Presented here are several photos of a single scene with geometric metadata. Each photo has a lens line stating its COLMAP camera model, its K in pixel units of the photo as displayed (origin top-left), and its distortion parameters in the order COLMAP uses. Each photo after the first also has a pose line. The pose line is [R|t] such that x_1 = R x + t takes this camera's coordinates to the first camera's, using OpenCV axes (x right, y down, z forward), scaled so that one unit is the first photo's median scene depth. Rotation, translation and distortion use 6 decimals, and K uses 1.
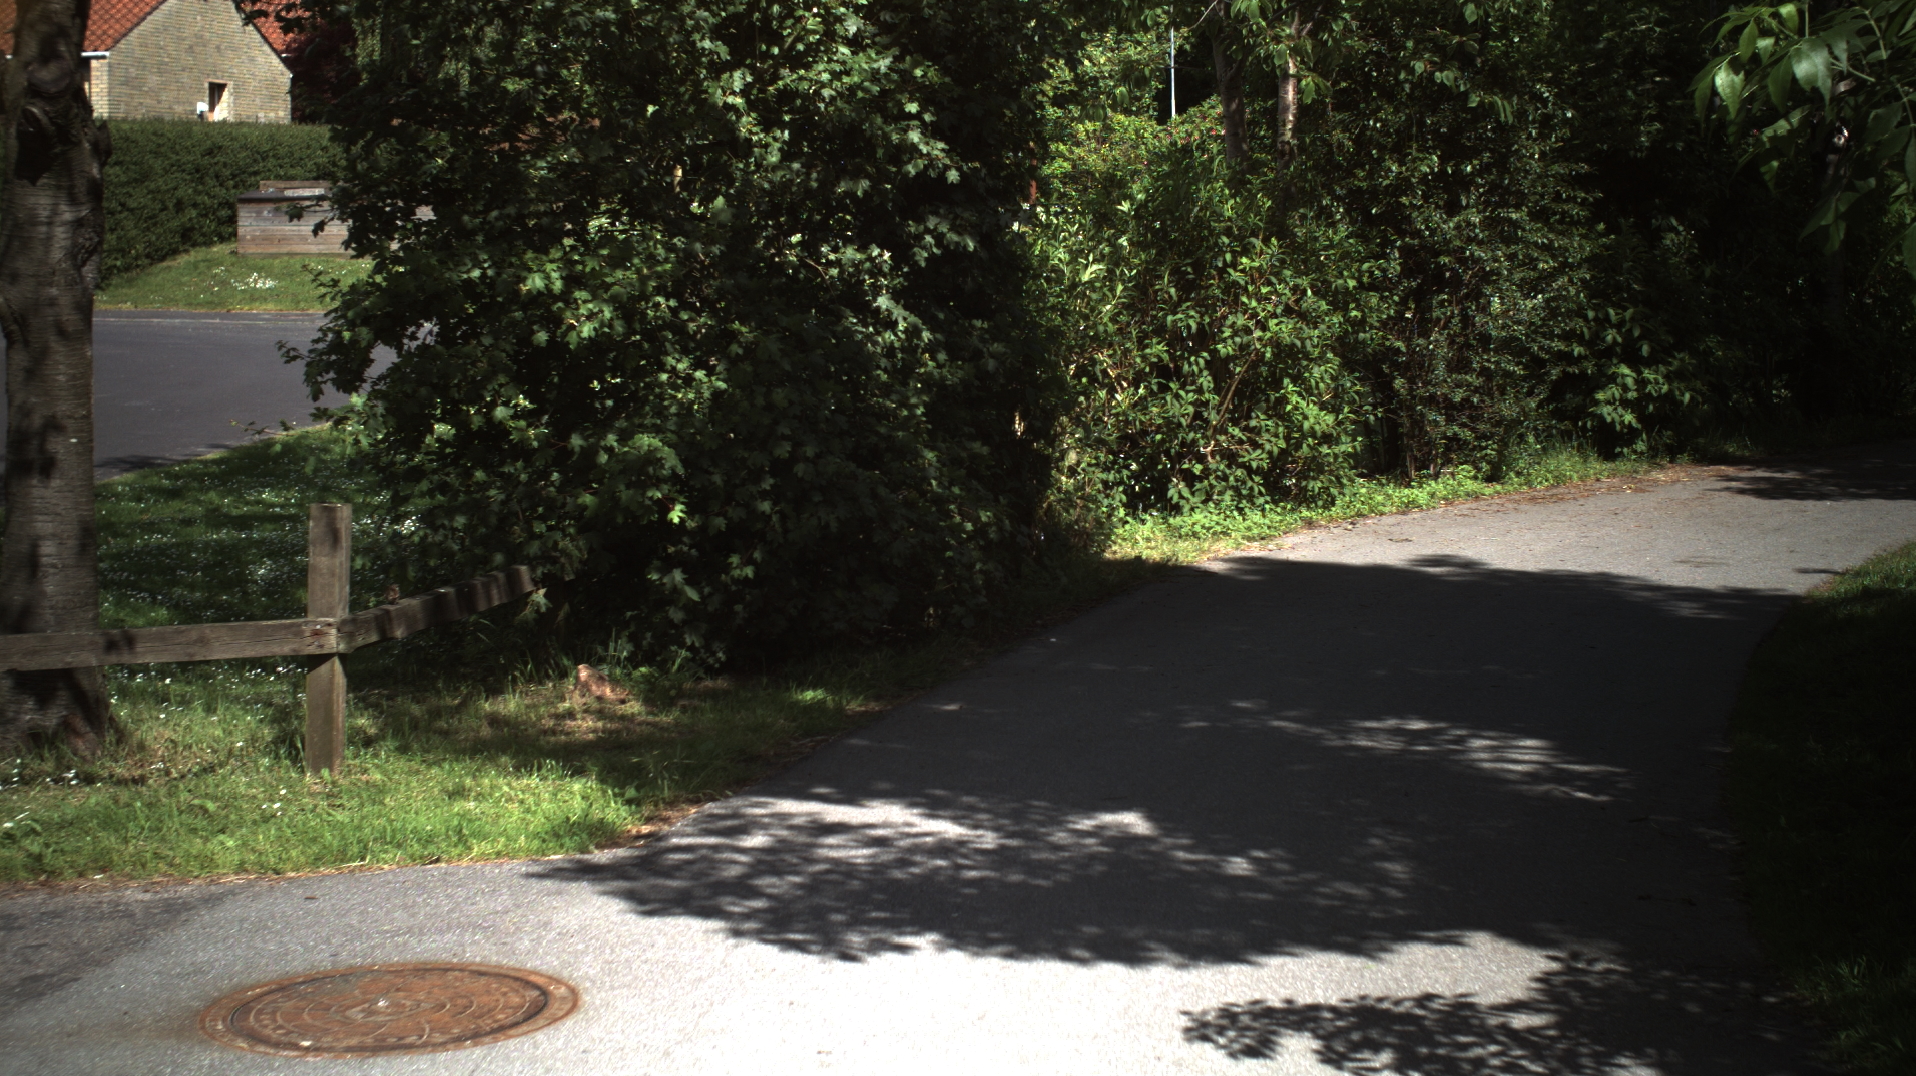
lens RADIAL K [[3148.9, 0, 958.0], [0, 3148.9, 538.0], [0, 0, 1]] dist [-0.292585, 0.085157]
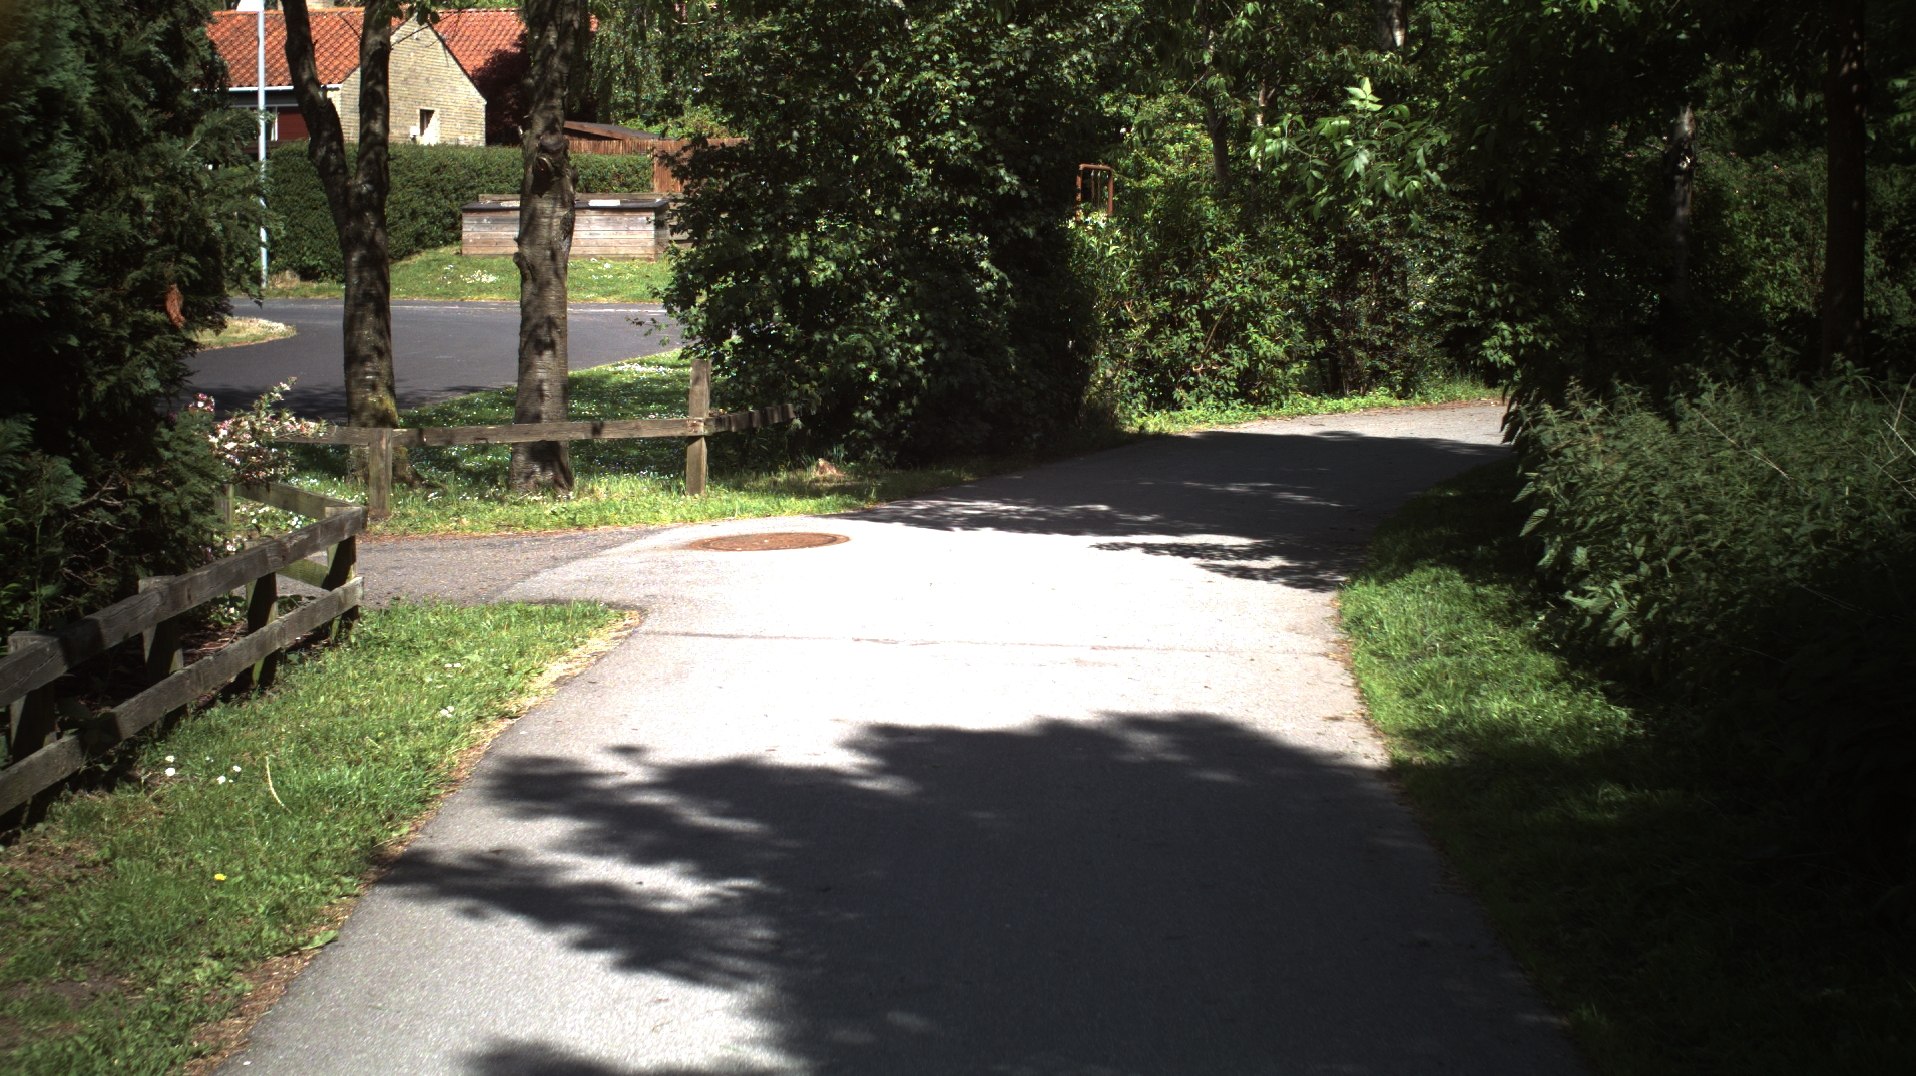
lens RADIAL K [[3160.2, 0, 958.0], [0, 3160.2, 538.0], [0, 0, 1]] dist [-0.415839, 1.138760]
pose [[0.999235, 0.002288, -0.039047, 0.022240], [-0.002449, 0.999989, -0.004080, 0.062317], [0.039037, 0.004172, 0.999229, -0.560057]]
